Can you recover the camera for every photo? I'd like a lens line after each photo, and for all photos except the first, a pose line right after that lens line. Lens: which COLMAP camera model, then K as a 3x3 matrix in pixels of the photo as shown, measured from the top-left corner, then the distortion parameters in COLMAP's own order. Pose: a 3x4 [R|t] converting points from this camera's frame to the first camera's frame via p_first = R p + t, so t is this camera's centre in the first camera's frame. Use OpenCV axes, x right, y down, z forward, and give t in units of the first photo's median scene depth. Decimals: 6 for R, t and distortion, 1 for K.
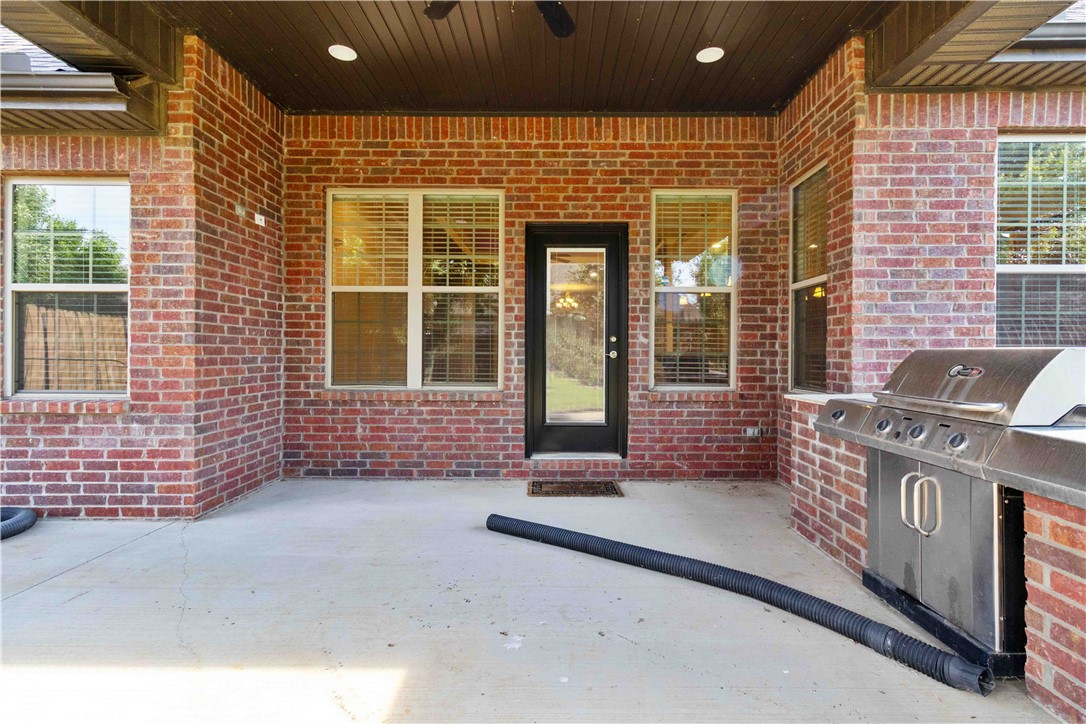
lens RADIAL K [[506.3, 0, 545.8], [0, 506.3, 349.9], [0, 0, 1]] dist [0.001596, 0.000384]
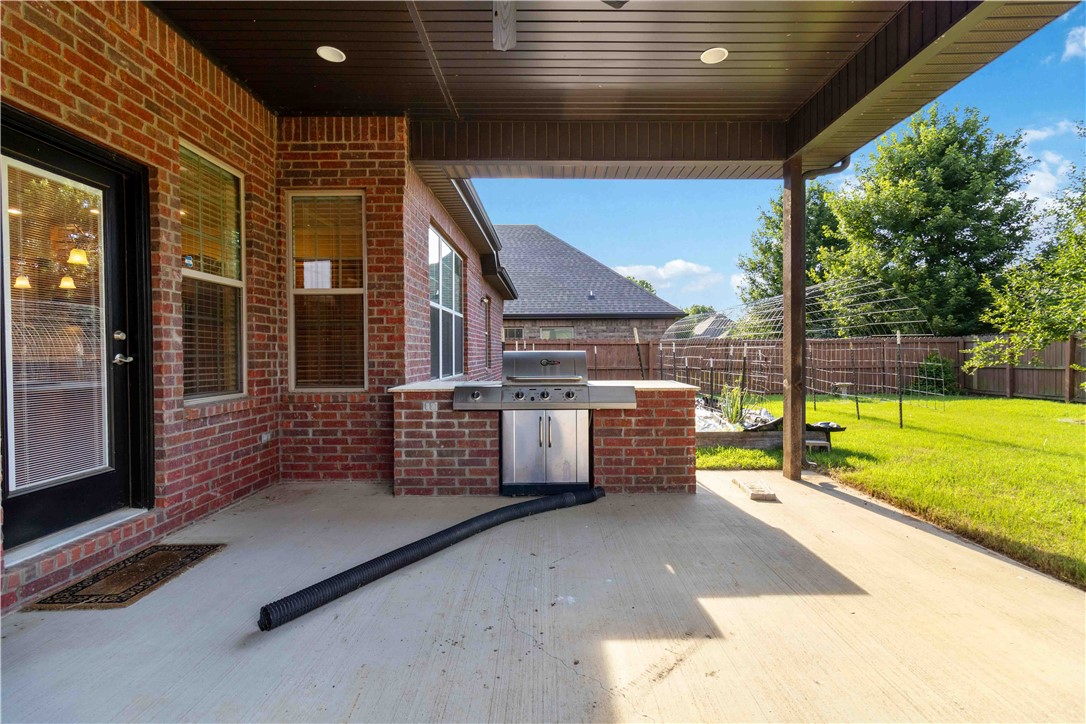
lens RADIAL K [[507.0, 0, 555.8], [0, 507.0, 361.6], [0, 0, 1]] dist [0.000835, -0.000070]
pose [[-0.021833, -0.022243, 0.999514, -0.553417], [-0.000511, 0.999753, 0.022237, -0.002931], [-0.999761, -0.000025, -0.021839, 0.470082]]
